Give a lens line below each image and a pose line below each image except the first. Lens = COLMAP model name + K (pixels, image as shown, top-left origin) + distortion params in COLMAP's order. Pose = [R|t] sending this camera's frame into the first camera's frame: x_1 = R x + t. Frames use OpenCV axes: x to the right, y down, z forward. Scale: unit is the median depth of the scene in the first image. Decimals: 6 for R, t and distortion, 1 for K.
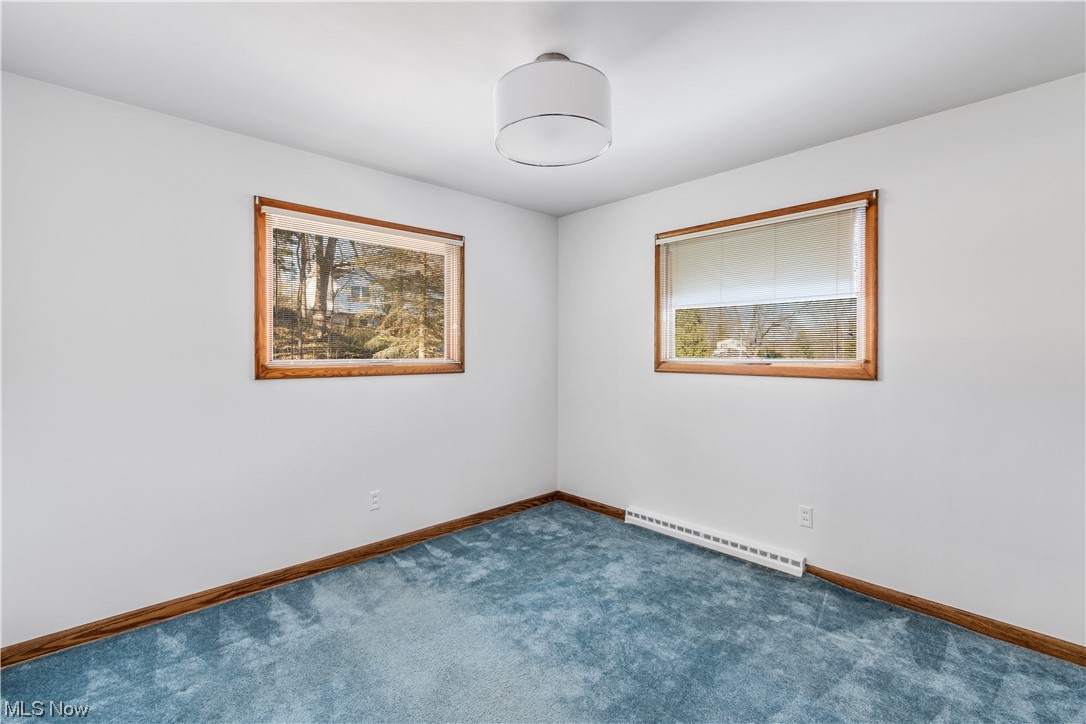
lens RADIAL K [[482.6, 0, 538.0], [0, 482.6, 364.2], [0, 0, 1]] dist [0.000739, 0.000250]
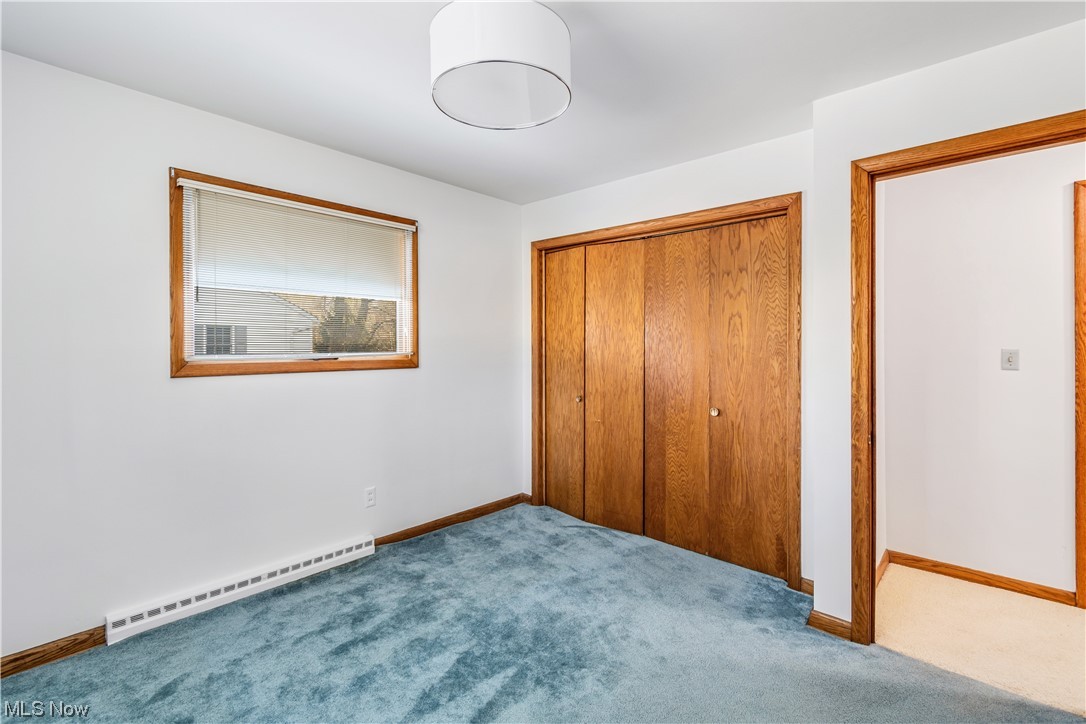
lens RADIAL K [[493.6, 0, 542.3], [0, 493.6, 348.2], [0, 0, 1]] dist [0.000833, 0.000018]
pose [[-0.078194, -0.010408, 0.996884, -0.549524], [0.026904, 0.999559, 0.012547, -0.022534], [-0.996575, 0.027801, -0.077879, 0.651219]]
